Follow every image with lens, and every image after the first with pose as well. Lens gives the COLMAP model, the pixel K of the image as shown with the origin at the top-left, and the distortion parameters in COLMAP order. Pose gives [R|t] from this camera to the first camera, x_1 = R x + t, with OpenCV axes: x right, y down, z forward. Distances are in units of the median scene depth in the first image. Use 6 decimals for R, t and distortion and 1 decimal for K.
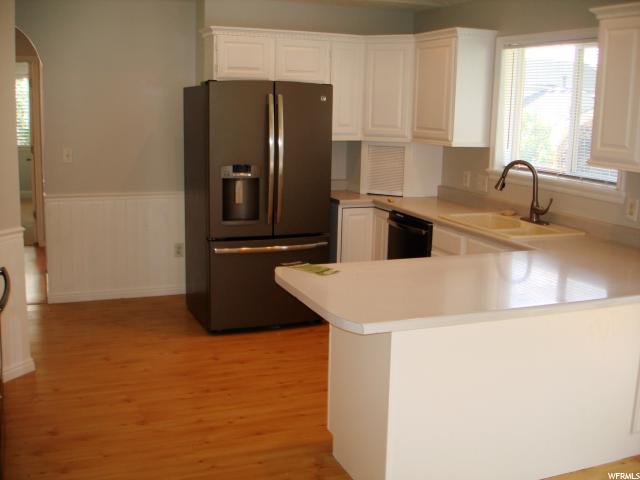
lens RADIAL K [[696.3, 0, 320.0], [0, 696.3, 240.0], [0, 0, 1]] dist [-0.075918, -0.181258]
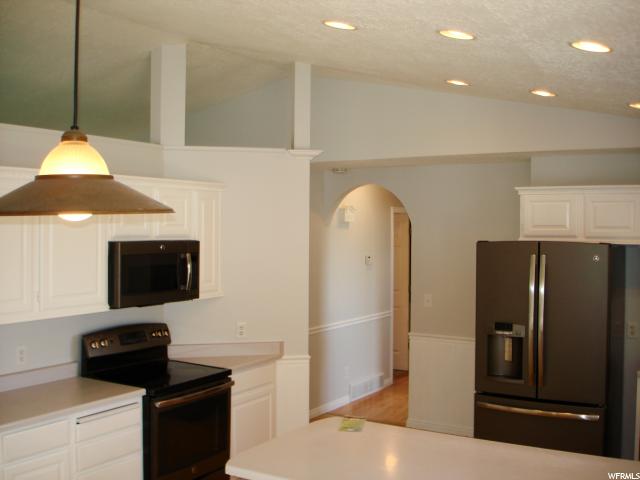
lens RADIAL K [[696.3, 0, 320.0], [0, 696.3, 240.0], [0, 0, 1]] dist [-0.075918, -0.181258]
pose [[0.573541, -0.008642, -0.819132, 0.549618], [-0.142098, 0.983736, -0.109873, -0.076824], [0.806759, 0.179413, 0.562984, 0.188258]]
